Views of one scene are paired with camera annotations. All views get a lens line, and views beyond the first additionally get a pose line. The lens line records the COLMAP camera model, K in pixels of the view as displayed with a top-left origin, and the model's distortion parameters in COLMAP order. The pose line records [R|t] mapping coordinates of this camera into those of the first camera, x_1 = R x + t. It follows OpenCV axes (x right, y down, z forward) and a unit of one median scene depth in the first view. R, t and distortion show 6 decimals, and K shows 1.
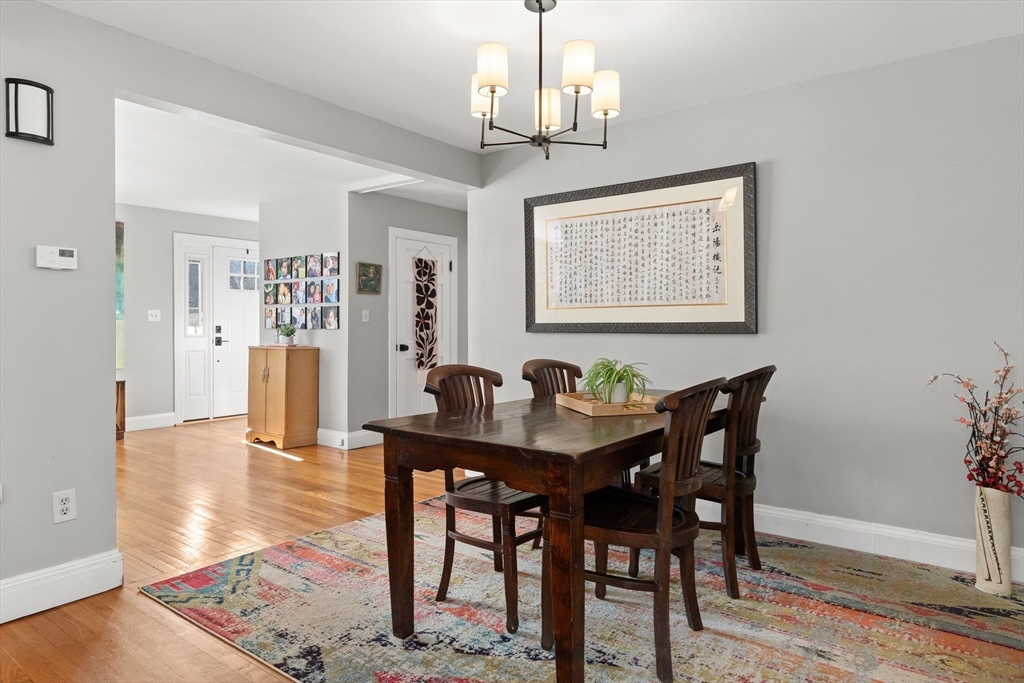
lens RADIAL K [[617.6, 0, 531.1], [0, 617.6, 320.5], [0, 0, 1]] dist [0.000518, -0.000140]
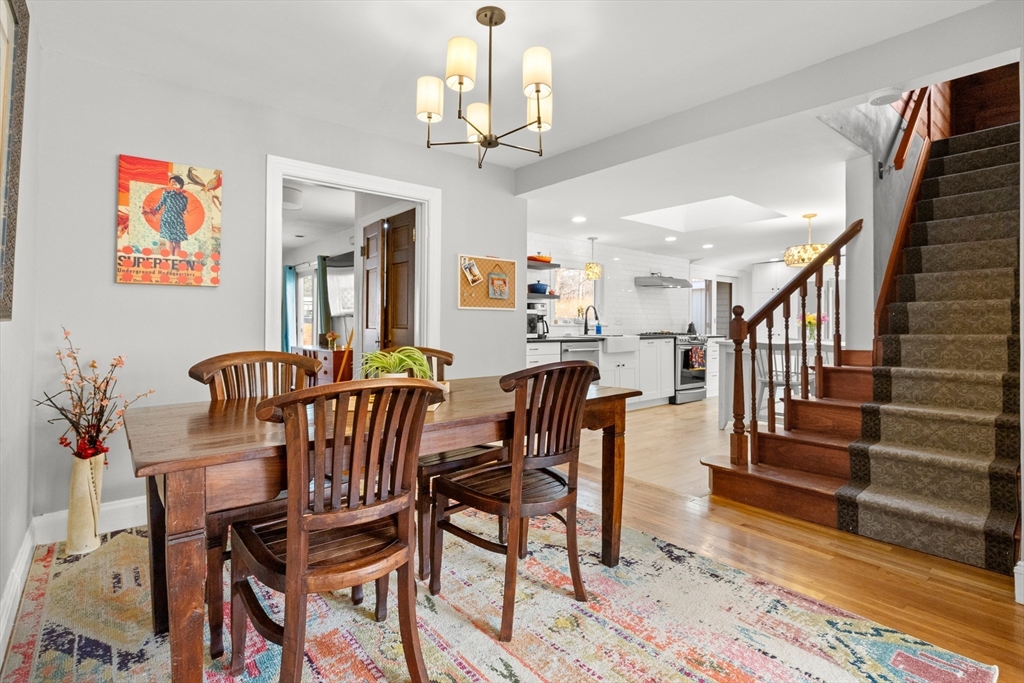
lens RADIAL K [[498.9, 0, 505.6], [0, 498.9, 318.0], [0, 0, 1]] dist [-0.016192, -0.000701]
pose [[-0.964950, -0.001867, 0.262428, -0.138785], [-0.006269, 0.999853, -0.015938, 0.018630], [-0.262360, -0.017024, -0.964820, 1.059473]]
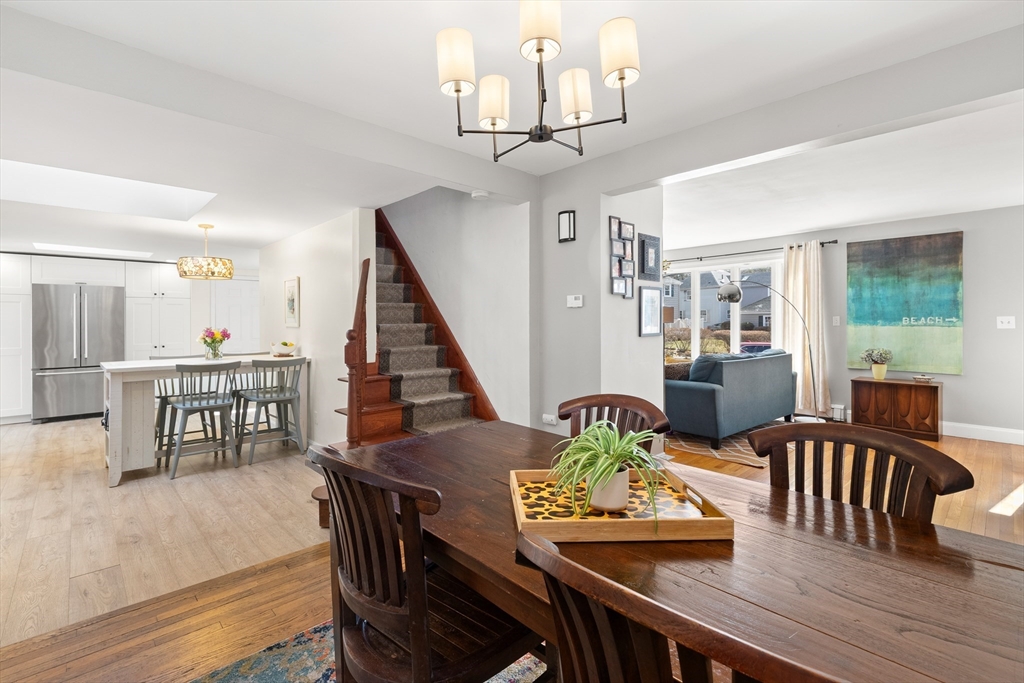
lens RADIAL K [[464.0, 0, 507.9], [0, 464.0, 323.2], [0, 0, 1]] dist [0.002973, 0.000577]
pose [[-0.194432, 0.003225, -0.980911, 0.359764], [0.010614, 0.999943, 0.001184, -0.022525], [0.980858, -0.010181, -0.194456, 0.613615]]
